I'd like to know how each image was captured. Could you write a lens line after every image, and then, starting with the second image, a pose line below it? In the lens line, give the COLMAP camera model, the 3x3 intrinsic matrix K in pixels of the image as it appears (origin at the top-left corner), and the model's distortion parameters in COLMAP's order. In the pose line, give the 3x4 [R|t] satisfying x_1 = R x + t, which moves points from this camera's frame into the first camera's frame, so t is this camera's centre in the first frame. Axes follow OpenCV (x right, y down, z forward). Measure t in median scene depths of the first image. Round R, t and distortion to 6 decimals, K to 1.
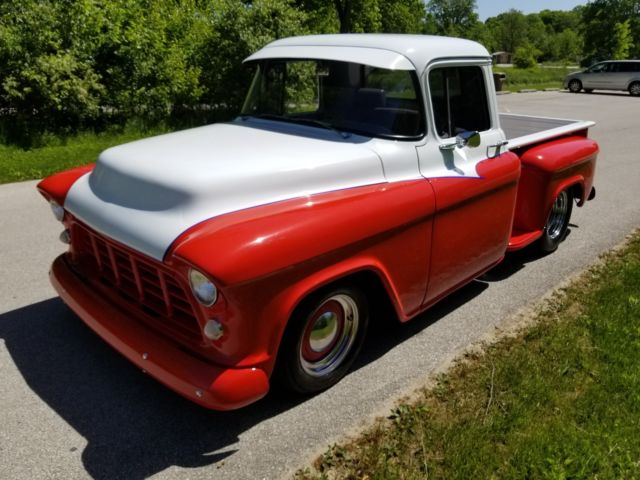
lens RADIAL K [[502.9, 0, 319.8], [0, 502.9, 230.3], [0, 0, 1]] dist [0.051633, -0.072749]
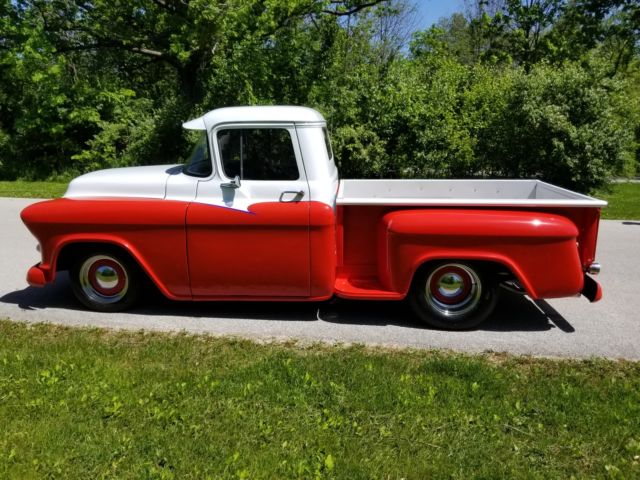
lens RADIAL K [[507.5, 0, 313.6], [0, 507.5, 239.8], [0, 0, 1]] dist [0.048137, -0.072887]
pose [[0.642745, 0.159986, -0.749188, 1.443306], [-0.245387, 0.969419, -0.003507, -0.073087], [0.725716, 0.186095, 0.662348, 0.283004]]
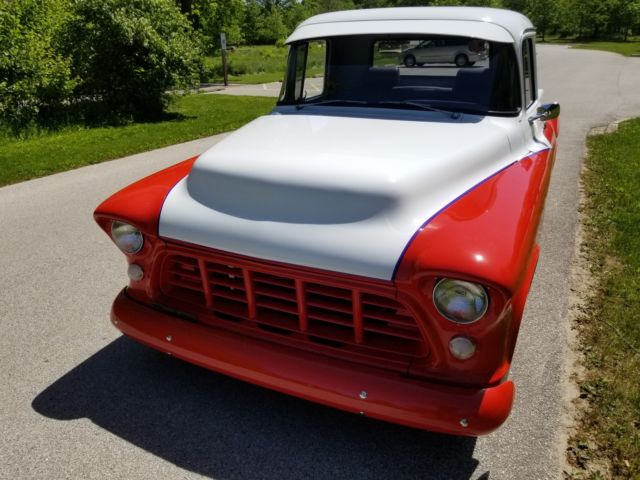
lens RADIAL K [[506.7, 0, 332.1], [0, 506.7, 232.9], [0, 0, 1]] dist [-0.005625, -0.008379]
pose [[0.943762, -0.142600, 0.298291, -0.446610], [0.131495, 0.989672, 0.057084, -0.053463], [-0.303351, -0.014650, 0.952766, 0.165565]]
